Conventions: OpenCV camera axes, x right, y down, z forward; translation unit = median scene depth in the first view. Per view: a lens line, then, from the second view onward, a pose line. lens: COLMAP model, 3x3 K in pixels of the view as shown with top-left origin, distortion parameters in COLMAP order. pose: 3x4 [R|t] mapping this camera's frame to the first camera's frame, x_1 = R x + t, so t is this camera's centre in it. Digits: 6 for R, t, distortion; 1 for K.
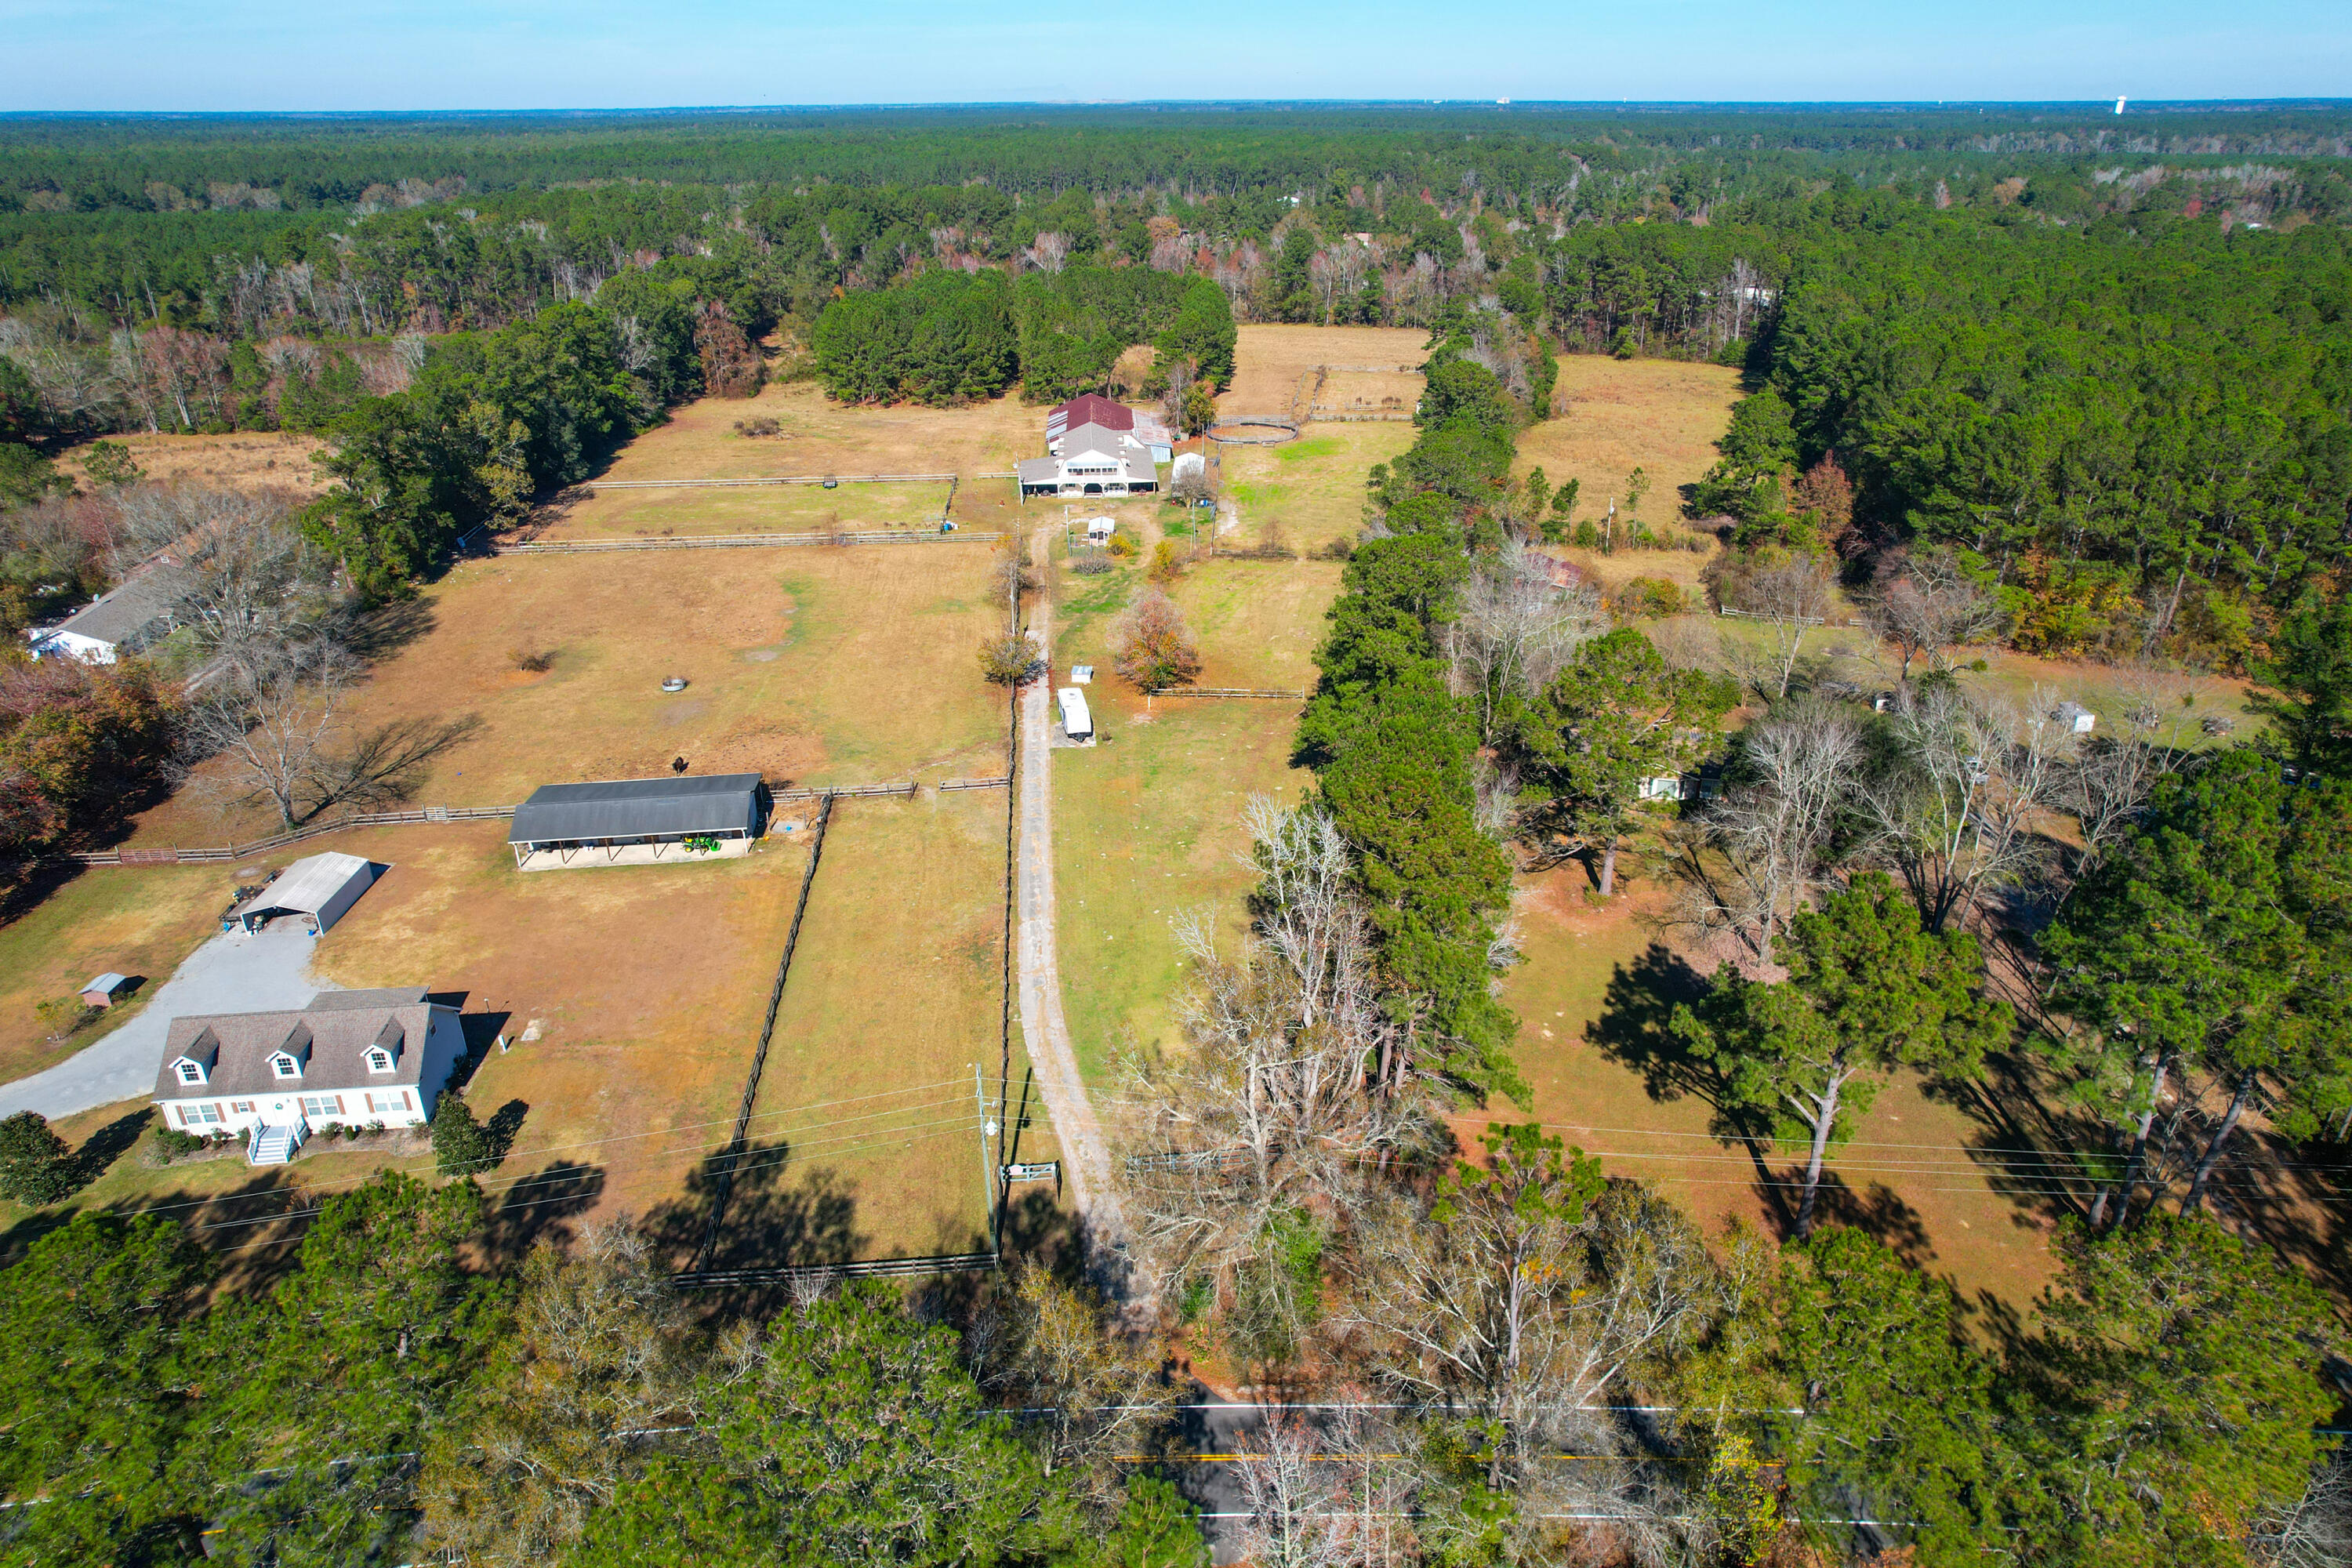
lens RADIAL K [[1514.1, 0, 1178.3], [0, 1514.1, 808.2], [0, 0, 1]] dist [-0.046868, 0.003059]
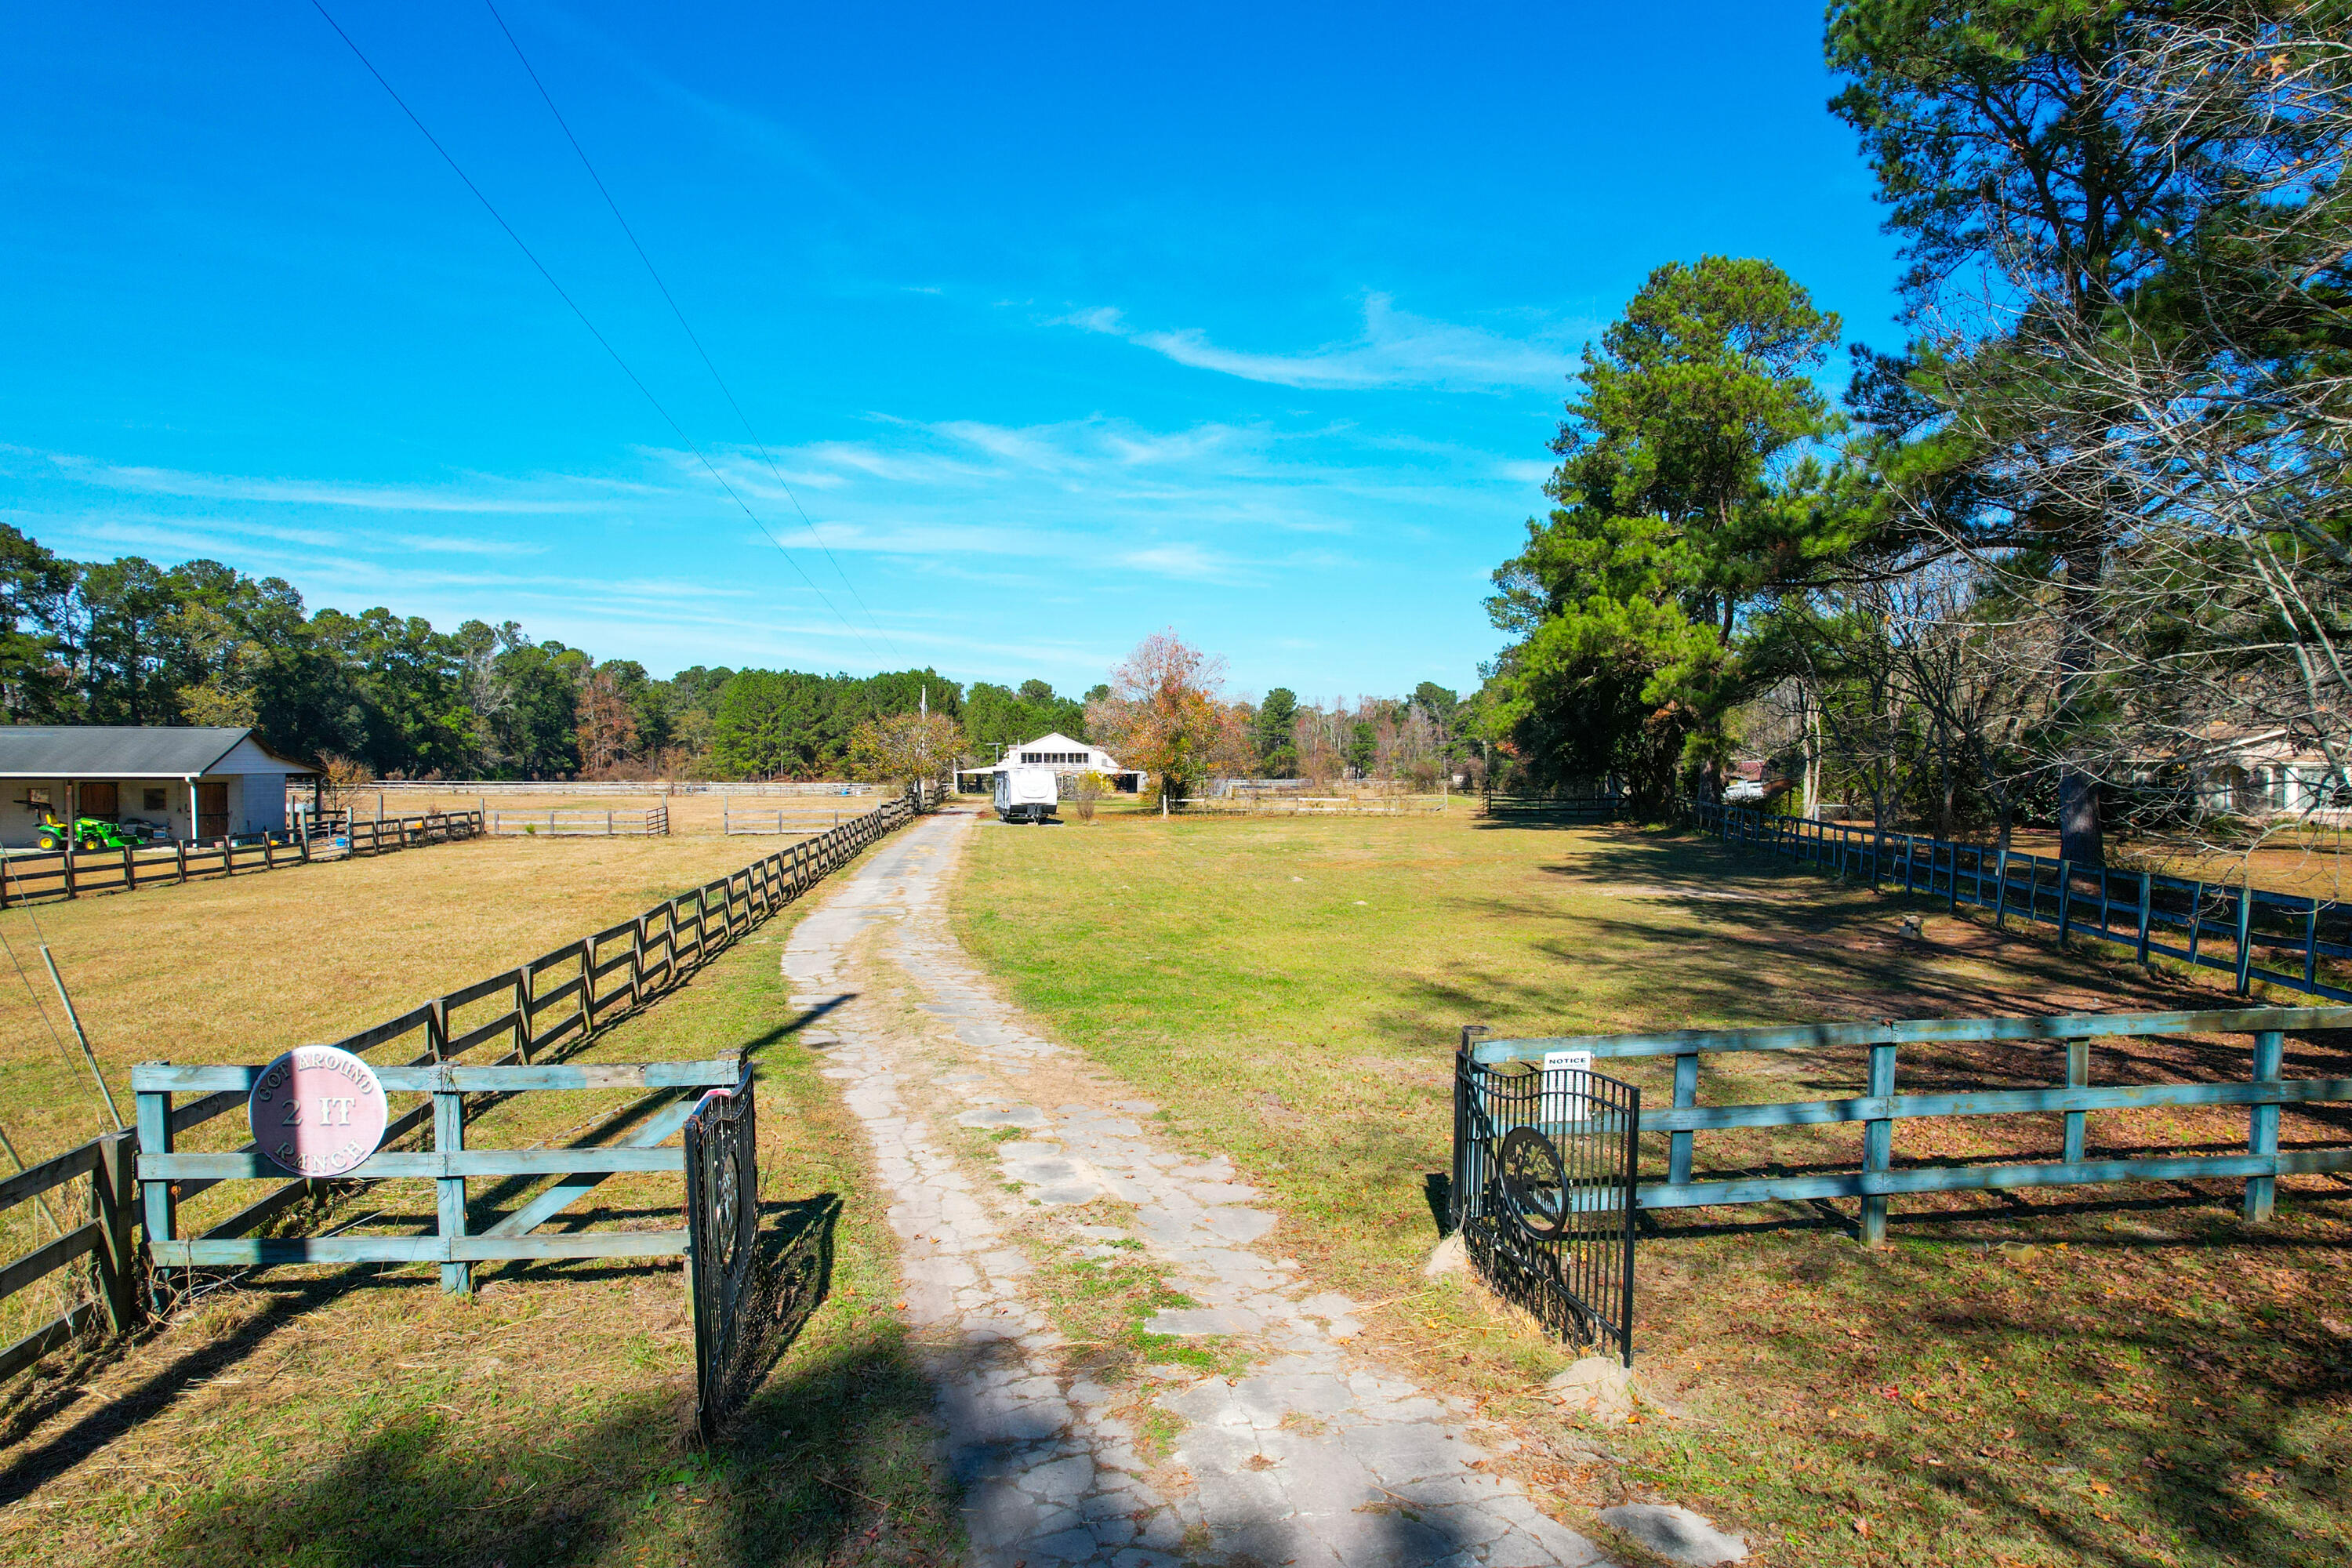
lens RADIAL K [[1514.1, 0, 1178.3], [0, 1514.1, 808.2], [0, 0, 1]] dist [-0.046868, 0.003059]
pose [[0.999426, 0.005659, 0.033390, -0.017025], [0.008247, 0.915597, -0.402012, 0.077517], [-0.032847, 0.402057, 0.915025, 0.269169]]
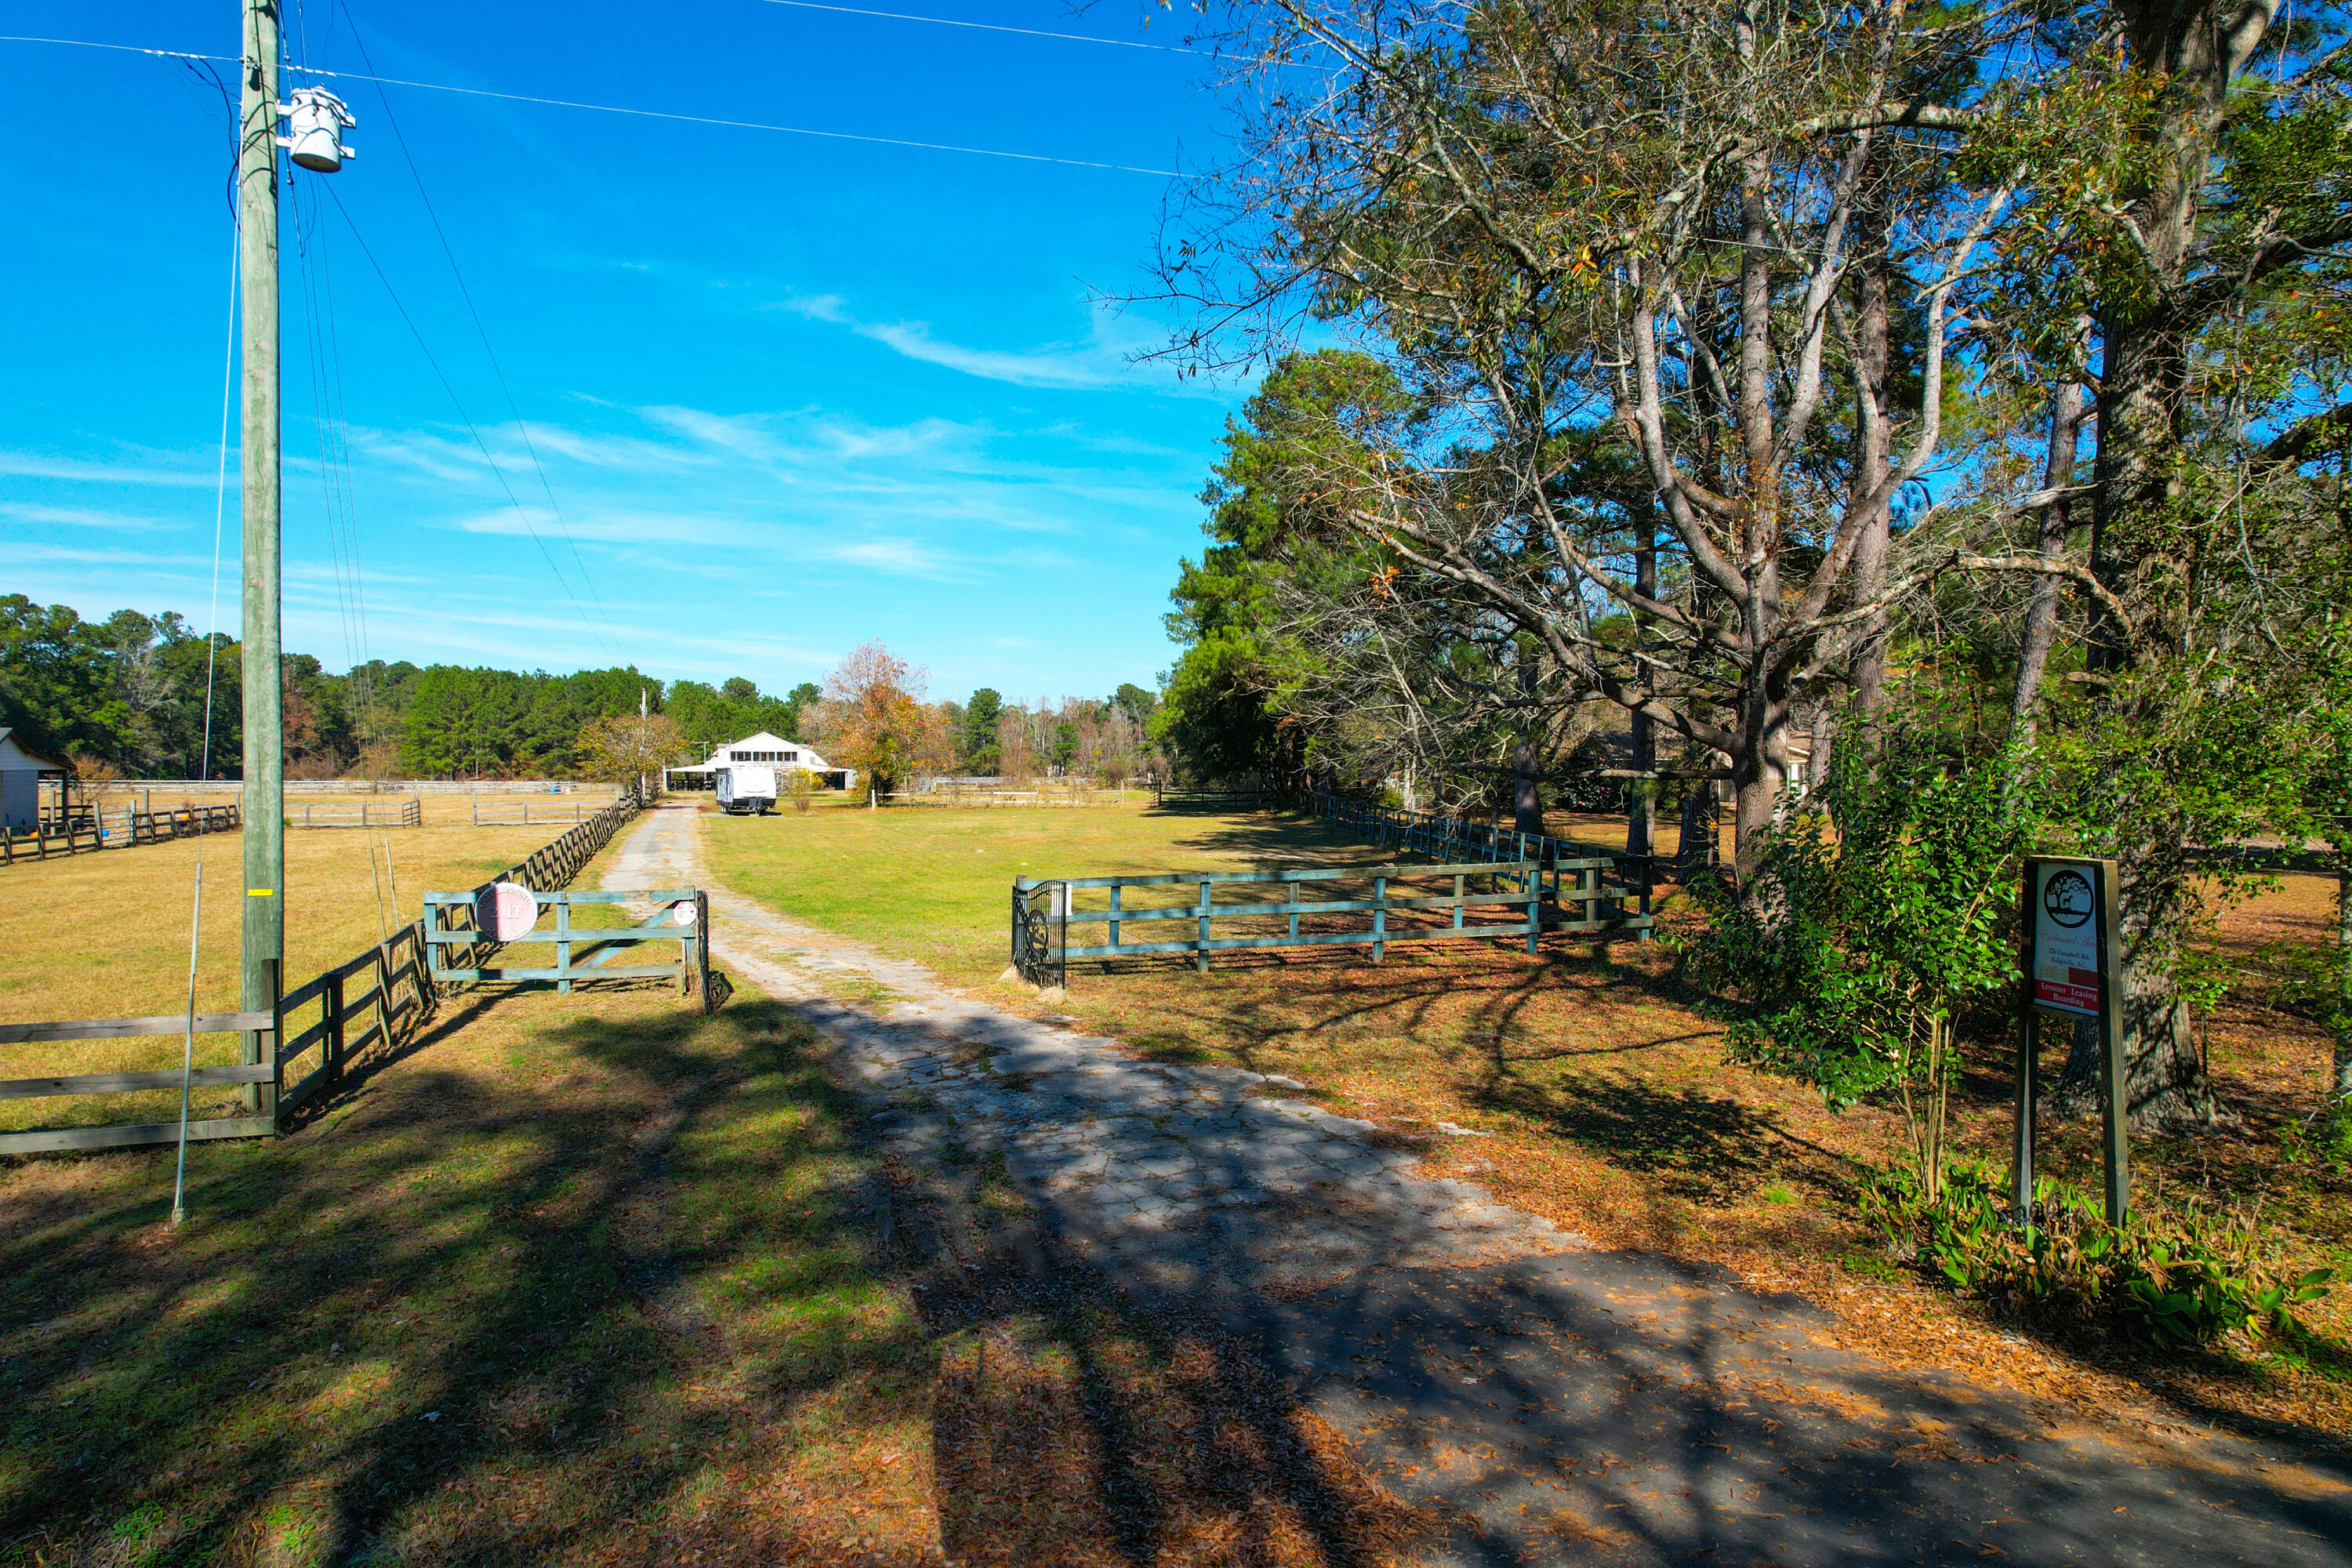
lens RADIAL K [[1514.1, 0, 1178.3], [0, 1514.1, 808.2], [0, 0, 1]] dist [-0.046868, 0.003059]
pose [[0.974757, 0.000473, 0.223270, -0.018509], [0.089298, 0.915707, -0.391798, 0.094723], [-0.204635, 0.401845, 0.892550, 0.233267]]
